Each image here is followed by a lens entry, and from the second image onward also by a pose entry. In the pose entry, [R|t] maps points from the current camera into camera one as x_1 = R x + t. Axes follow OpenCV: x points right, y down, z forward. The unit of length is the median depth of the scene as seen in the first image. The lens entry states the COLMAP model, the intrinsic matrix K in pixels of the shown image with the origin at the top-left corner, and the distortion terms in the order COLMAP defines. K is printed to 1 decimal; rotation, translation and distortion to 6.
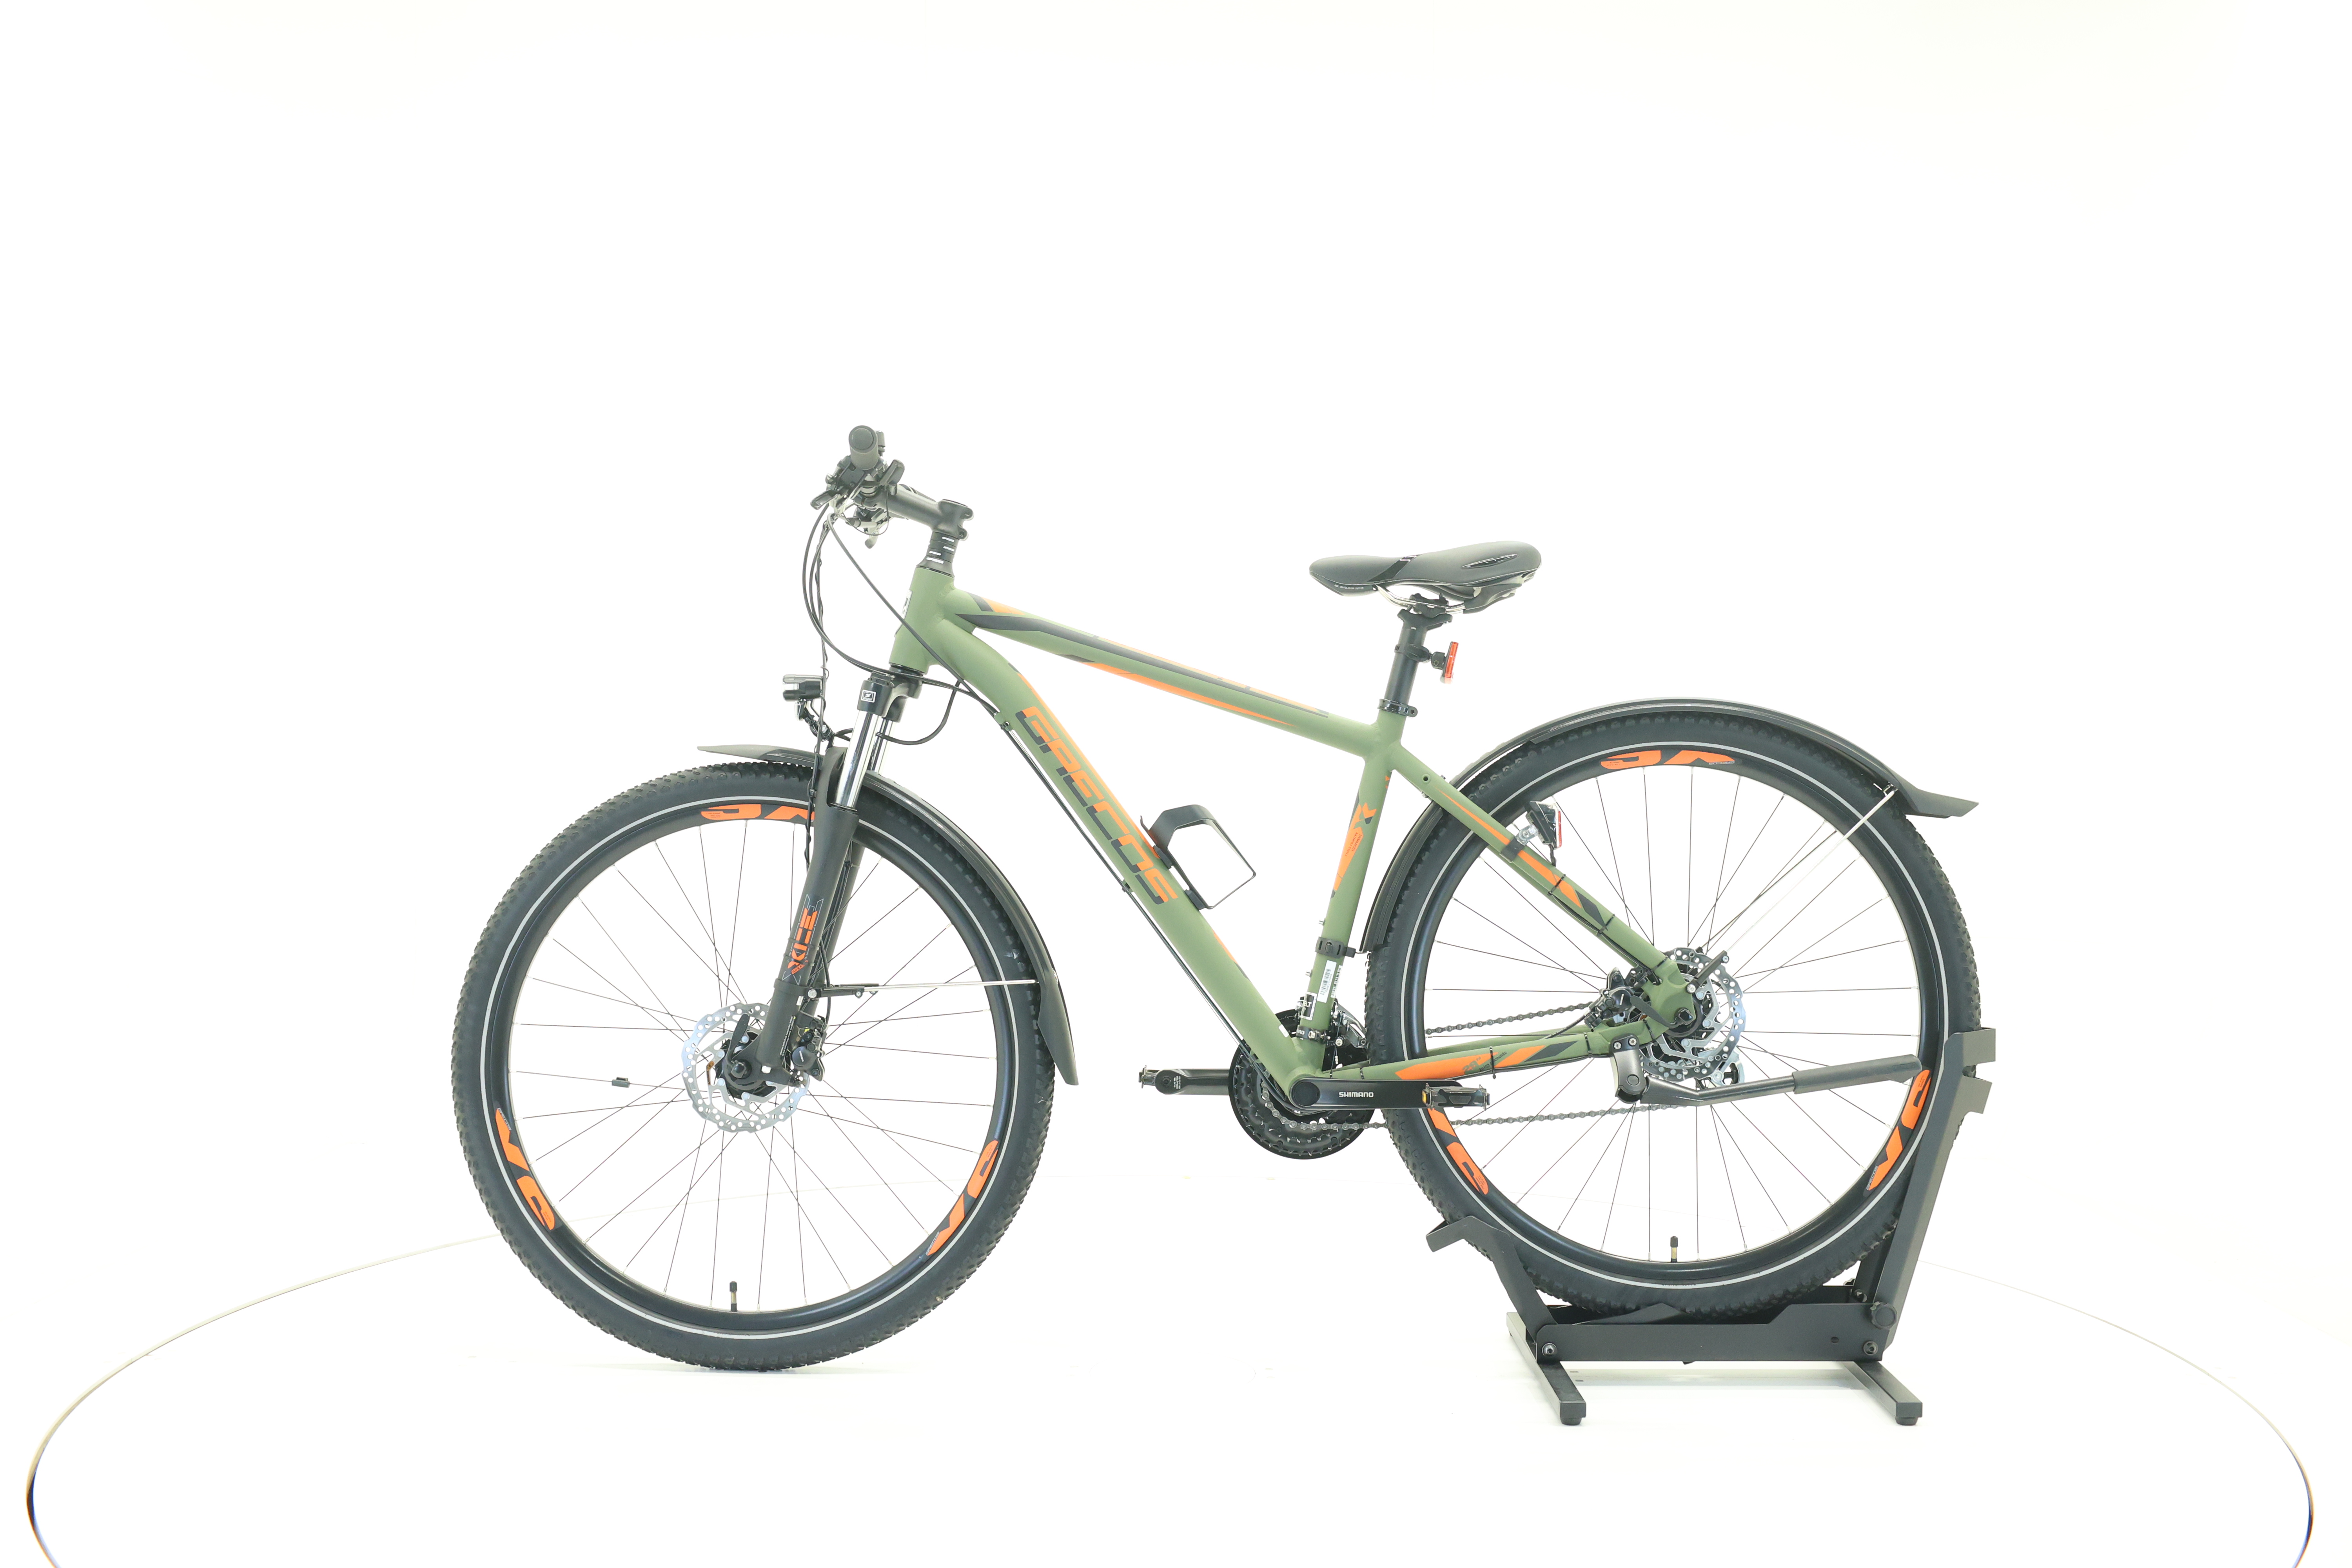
lens RADIAL K [[2464.6, 0, 1173.0], [0, 2464.6, 779.9], [0, 0, 1]] dist [-0.016752, 0.000000]
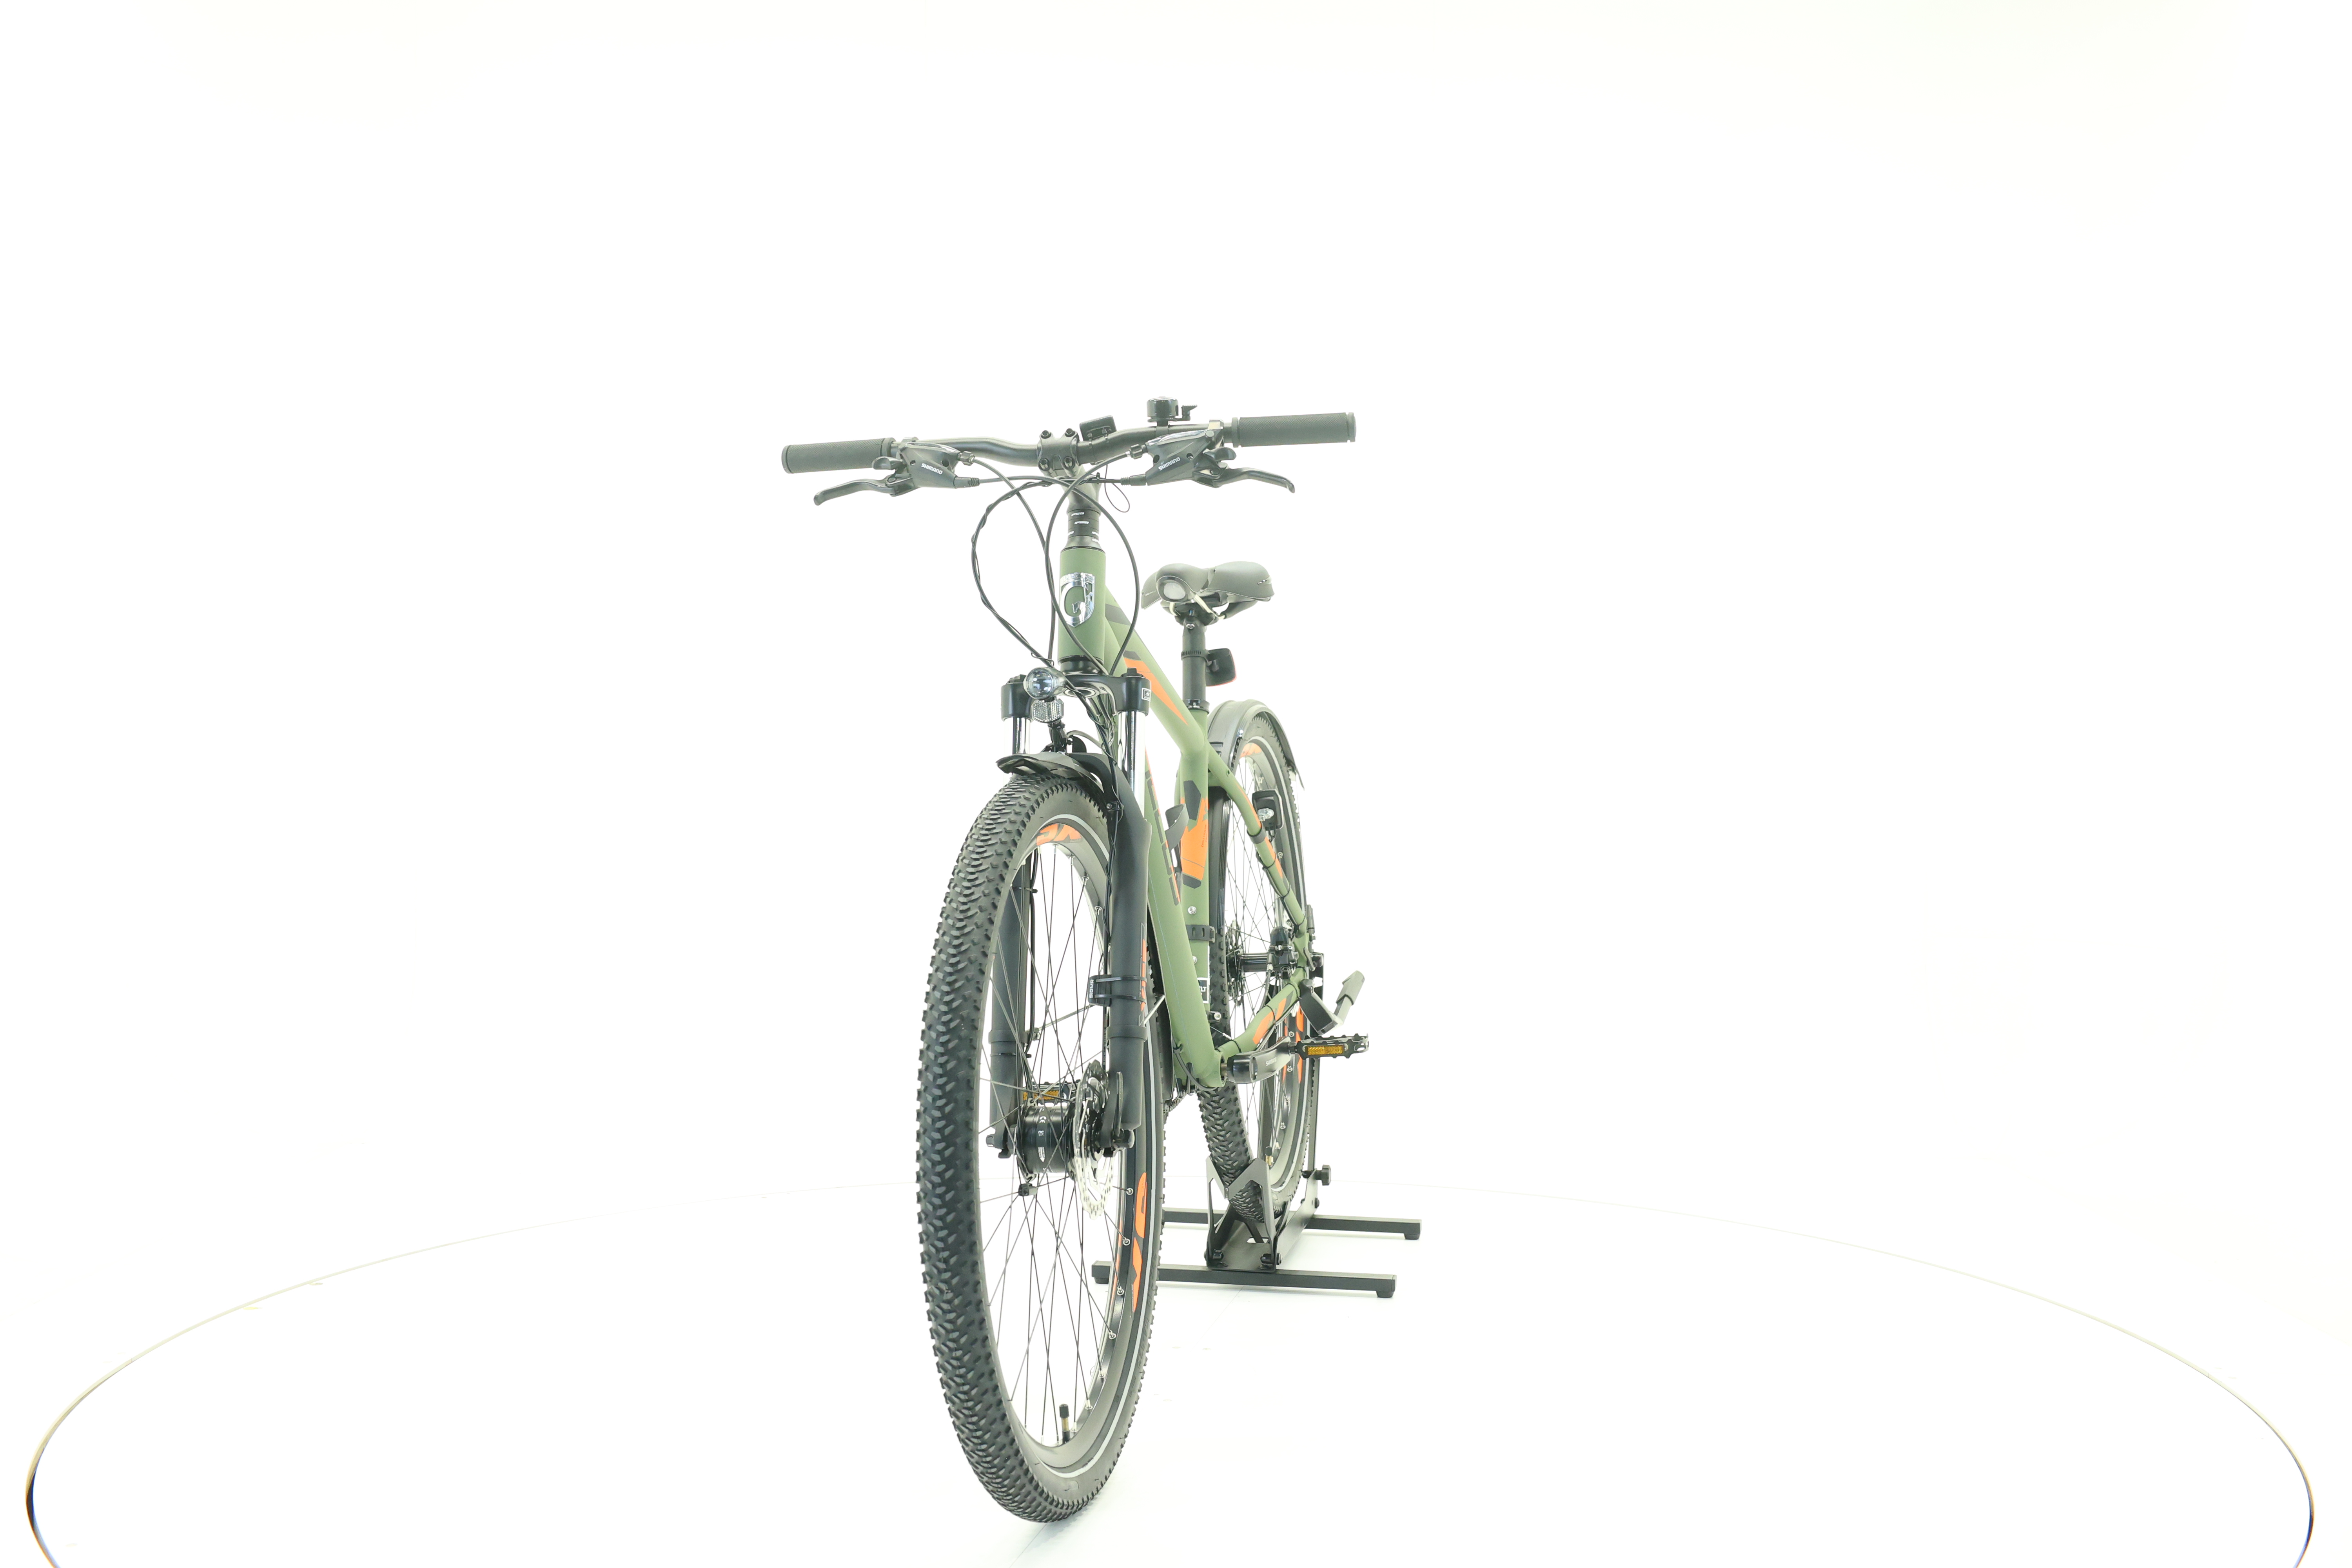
lens RADIAL K [[2464.6, 0, 1175.1], [0, 2464.6, 781.9], [0, 0, 1]] dist [-0.016752, 0.000000]
pose [[0.190246, -0.028926, 0.981310, -0.975116], [0.013858, 0.999545, 0.026777, -0.025737], [-0.981639, 0.008505, 0.190561, 0.806416]]
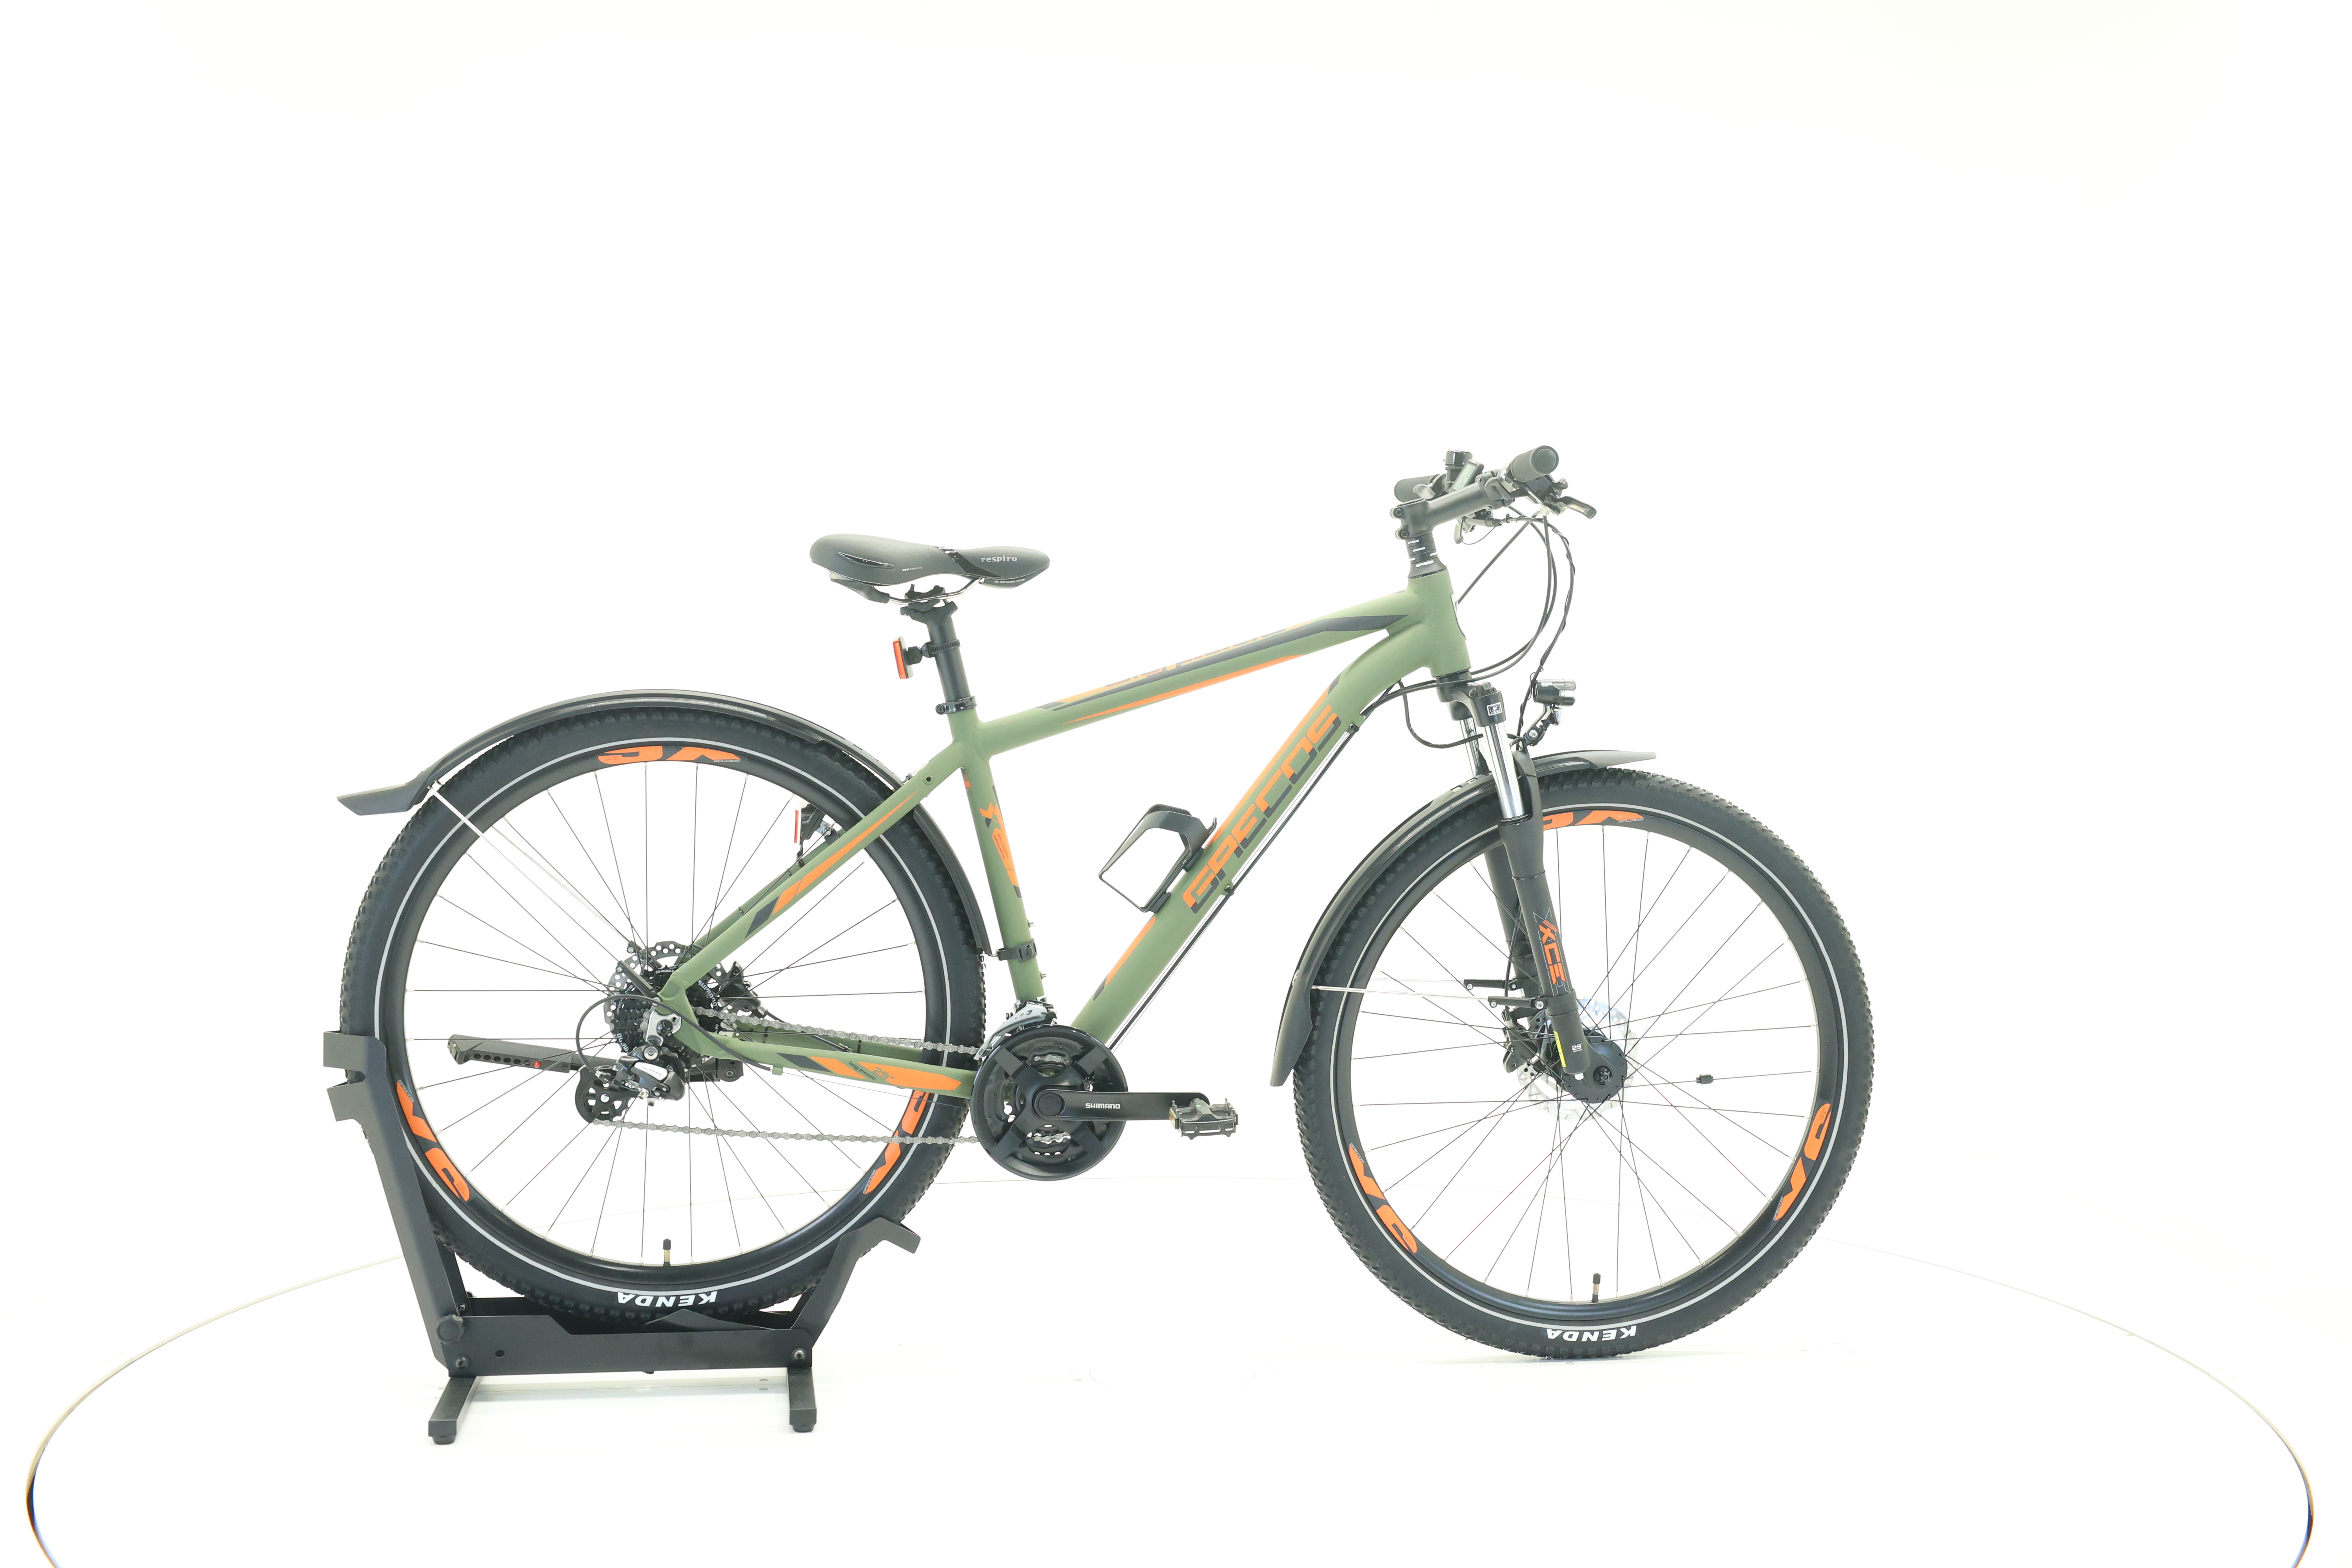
lens RADIAL K [[2464.6, 0, 1170.9], [0, 2464.6, 778.3], [0, 0, 1]] dist [-0.016752, 0.000000]
pose [[-0.987460, -0.007149, -0.157706, 0.163209], [-0.013455, 0.999150, 0.038953, -0.039701], [0.157294, 0.040587, -0.986717, 1.981149]]
